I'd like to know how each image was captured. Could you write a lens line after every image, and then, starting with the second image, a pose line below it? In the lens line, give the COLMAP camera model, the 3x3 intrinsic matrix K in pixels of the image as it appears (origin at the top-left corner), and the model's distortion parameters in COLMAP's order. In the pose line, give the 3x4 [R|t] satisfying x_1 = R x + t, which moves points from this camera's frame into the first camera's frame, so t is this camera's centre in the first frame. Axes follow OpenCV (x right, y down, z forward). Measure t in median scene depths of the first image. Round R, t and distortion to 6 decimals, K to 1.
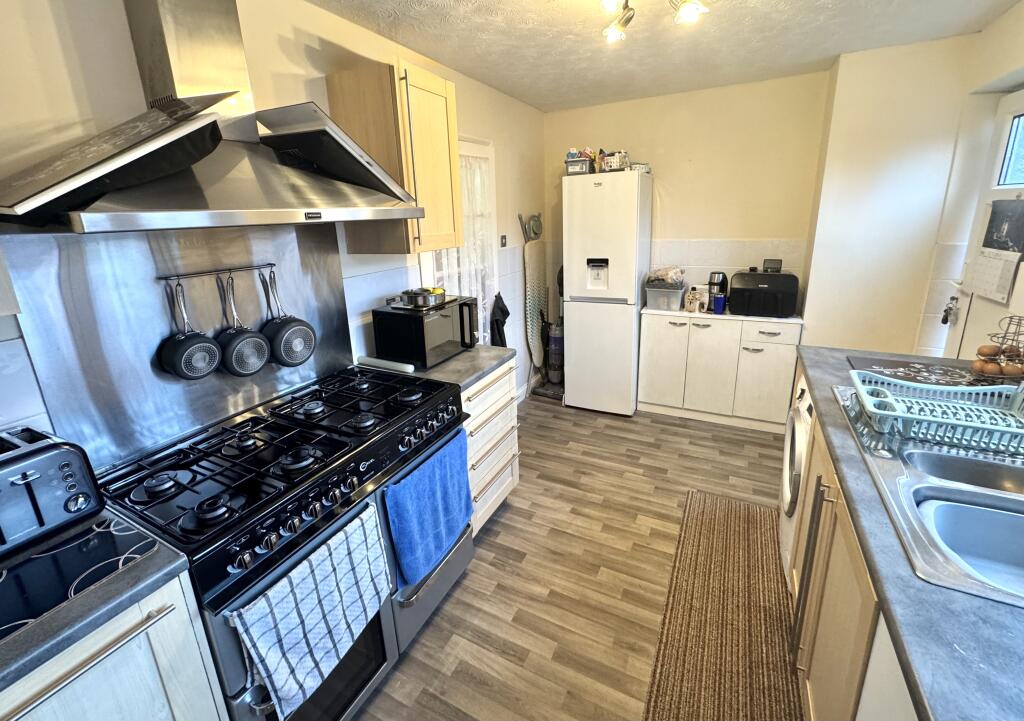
lens RADIAL K [[431.0, 0, 507.5], [0, 431.0, 324.5], [0, 0, 1]] dist [-0.000014, -0.000009]
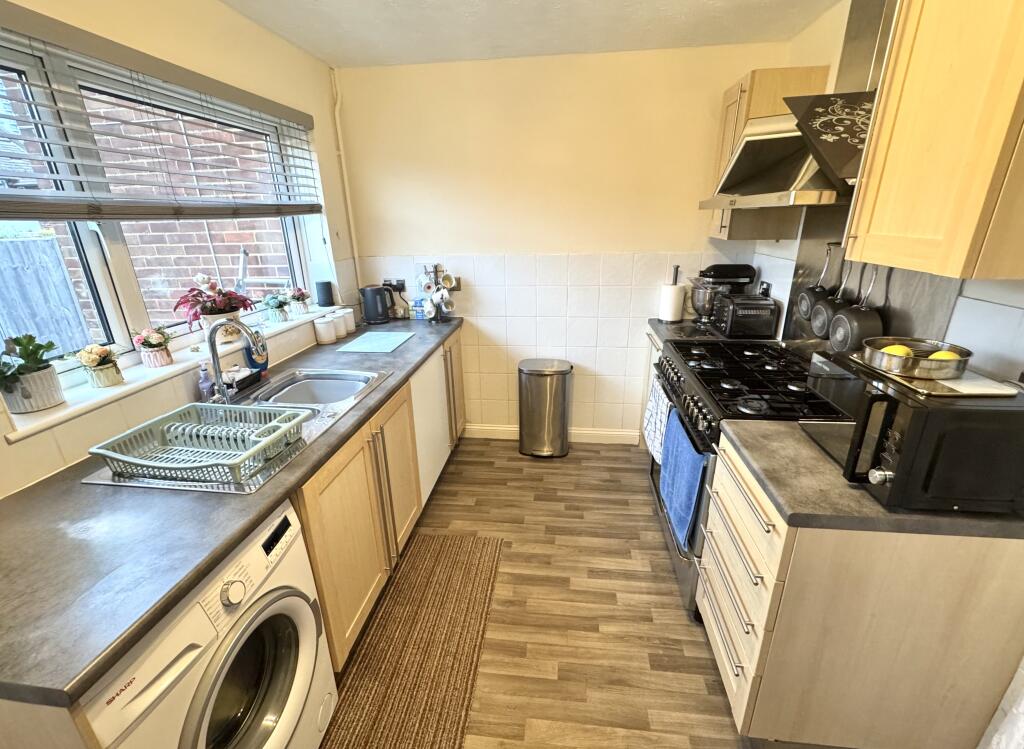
lens RADIAL K [[444.4, 0, 513.3], [0, 444.4, 374.4], [0, 0, 1]] dist [0.000019, 0.000002]
pose [[-0.931872, 0.174855, -0.317869, 0.524232], [-0.036721, 0.826222, 0.562146, -0.403947], [0.360925, 0.535521, -0.763512, 1.498673]]
